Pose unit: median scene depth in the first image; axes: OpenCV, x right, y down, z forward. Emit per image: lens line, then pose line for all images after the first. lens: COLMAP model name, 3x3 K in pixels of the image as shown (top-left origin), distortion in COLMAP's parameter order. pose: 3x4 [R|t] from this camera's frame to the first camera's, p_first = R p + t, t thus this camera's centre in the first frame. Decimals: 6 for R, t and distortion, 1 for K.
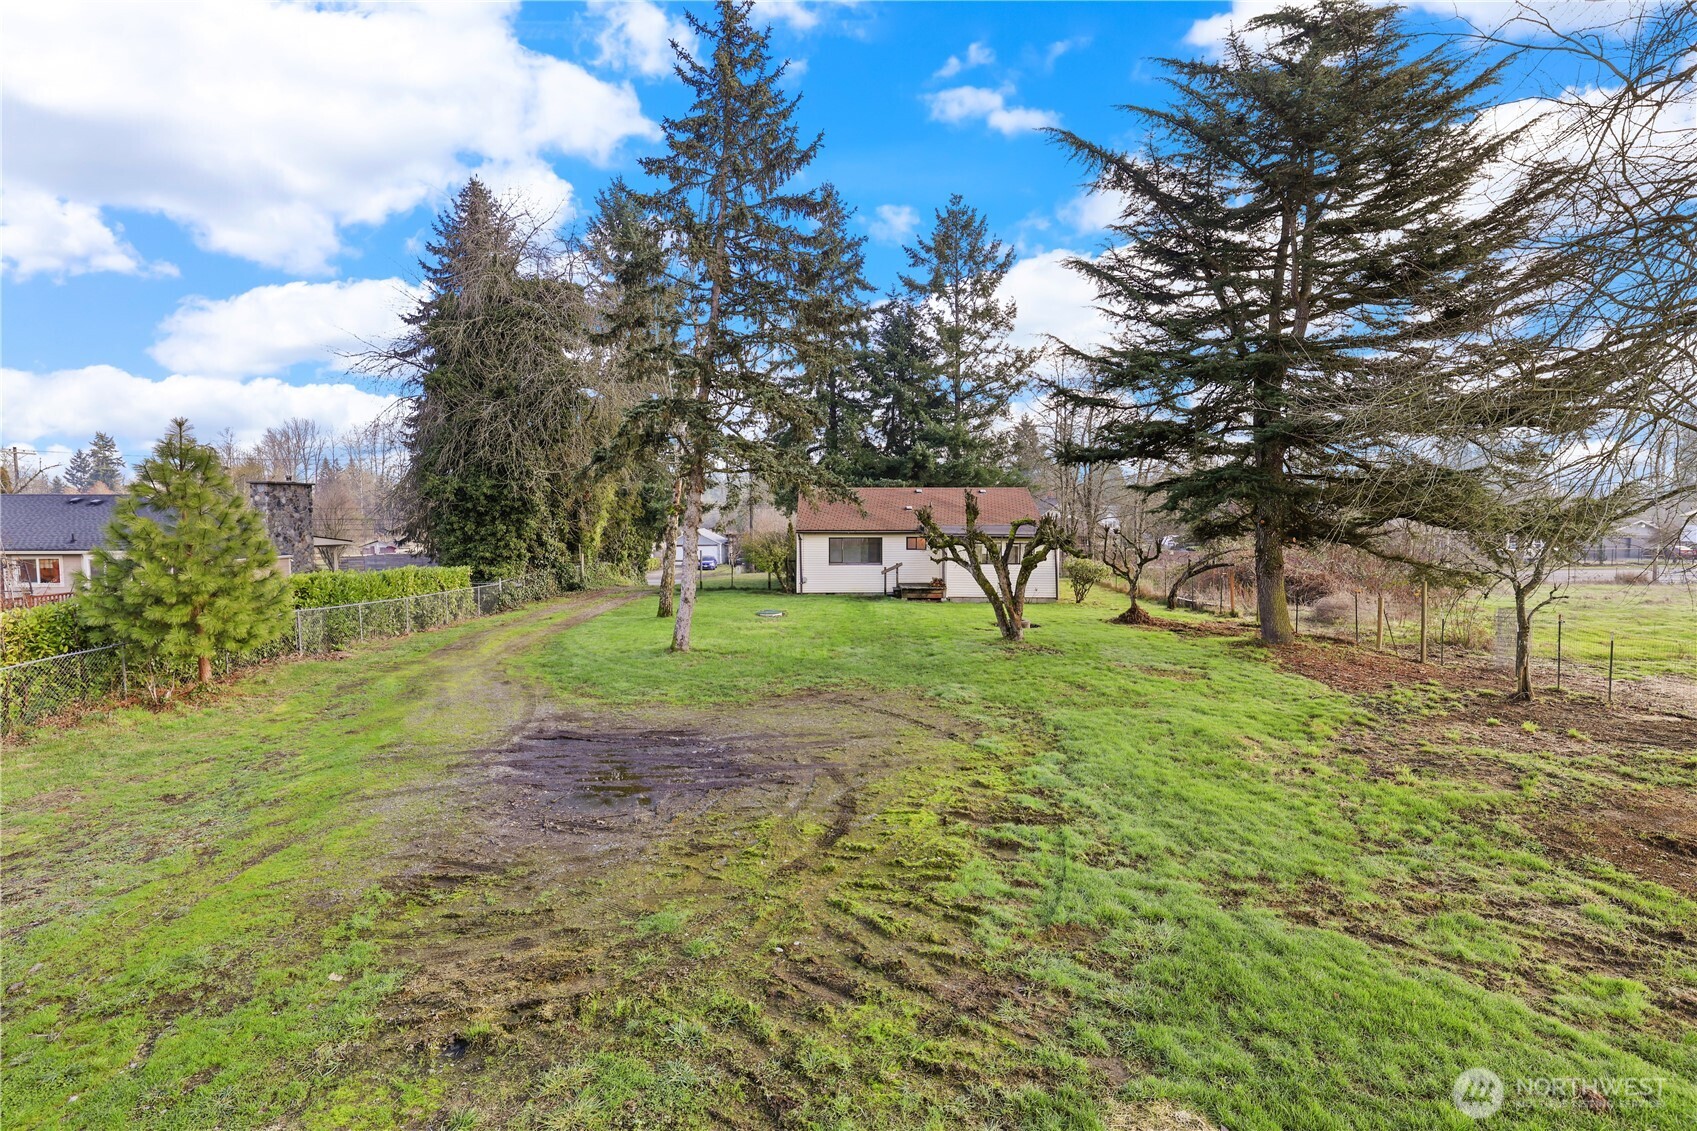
lens RADIAL K [[900.4, 0, 844.4], [0, 900.4, 564.7], [0, 0, 1]] dist [-0.004352, -0.000130]
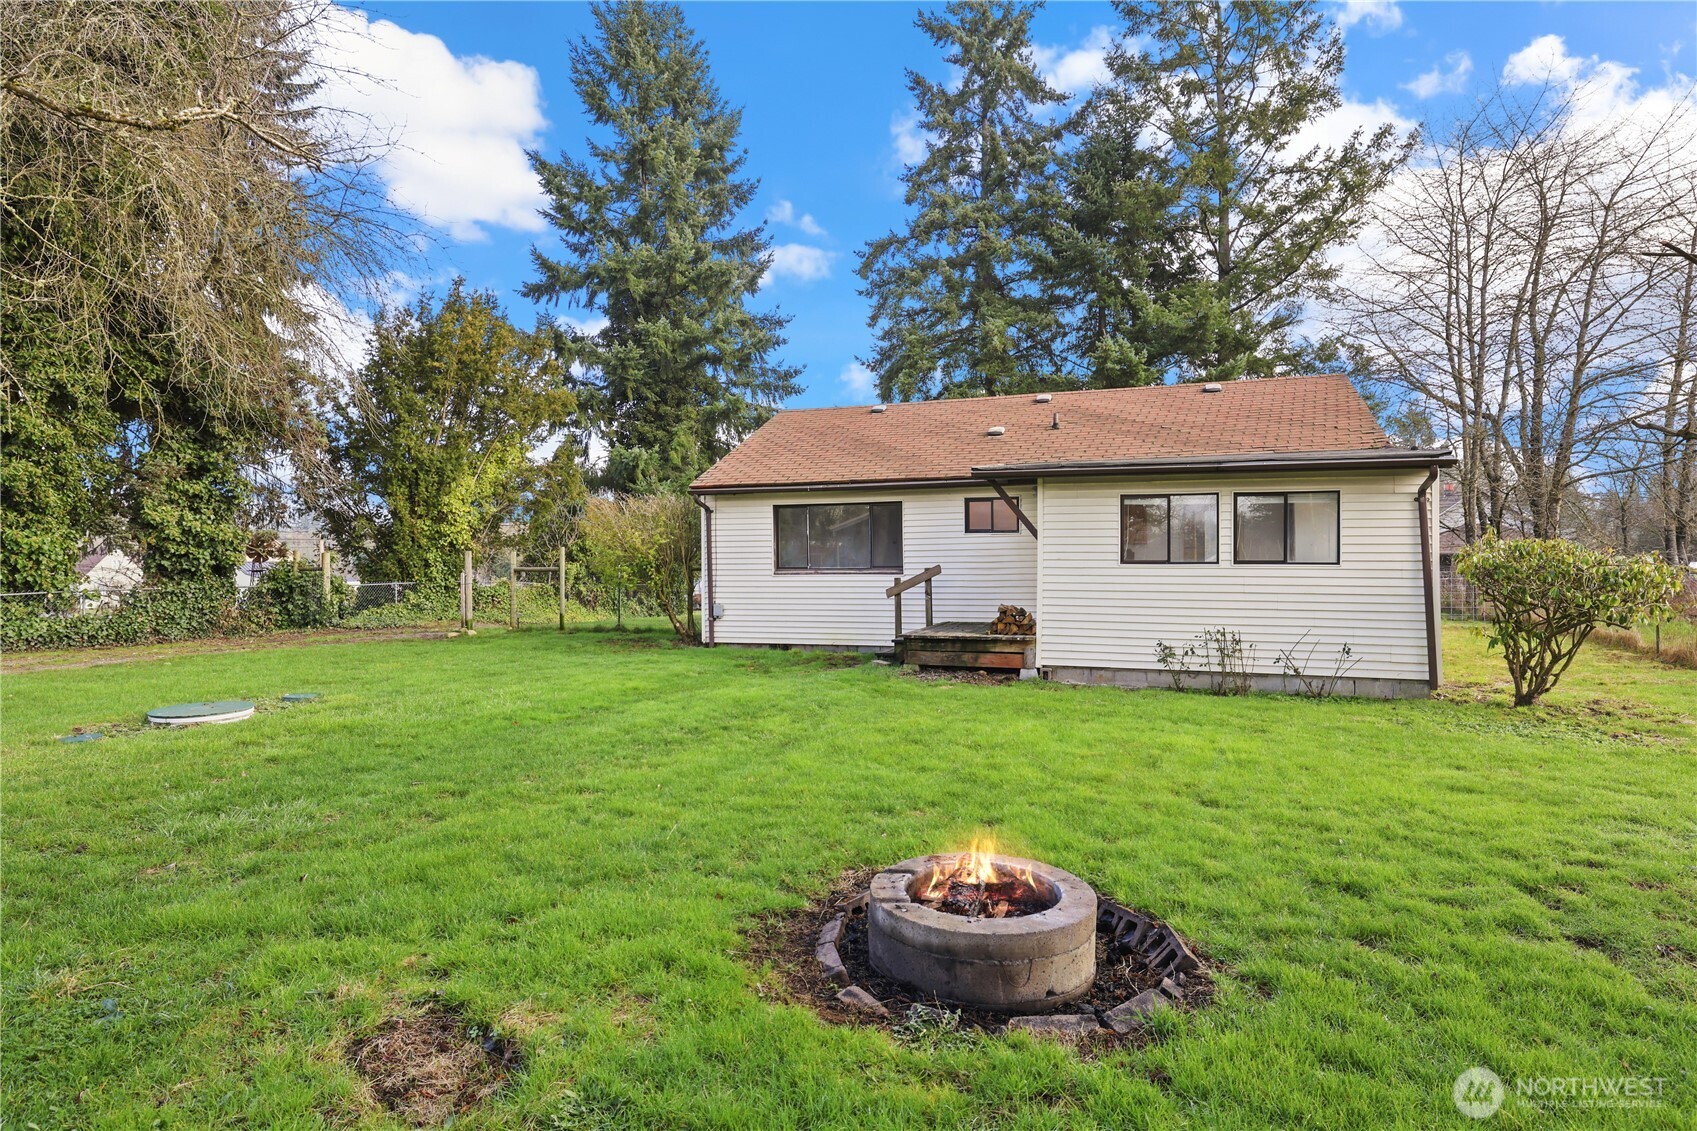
lens RADIAL K [[930.5, 0, 848.8], [0, 930.5, 565.6], [0, 0, 1]] dist [0.001580, 0.000112]
pose [[0.937943, -0.003083, -0.346775, 0.158156], [-0.012381, 0.999025, -0.042372, 0.014303], [0.346567, 0.044036, 0.936991, 0.631679]]
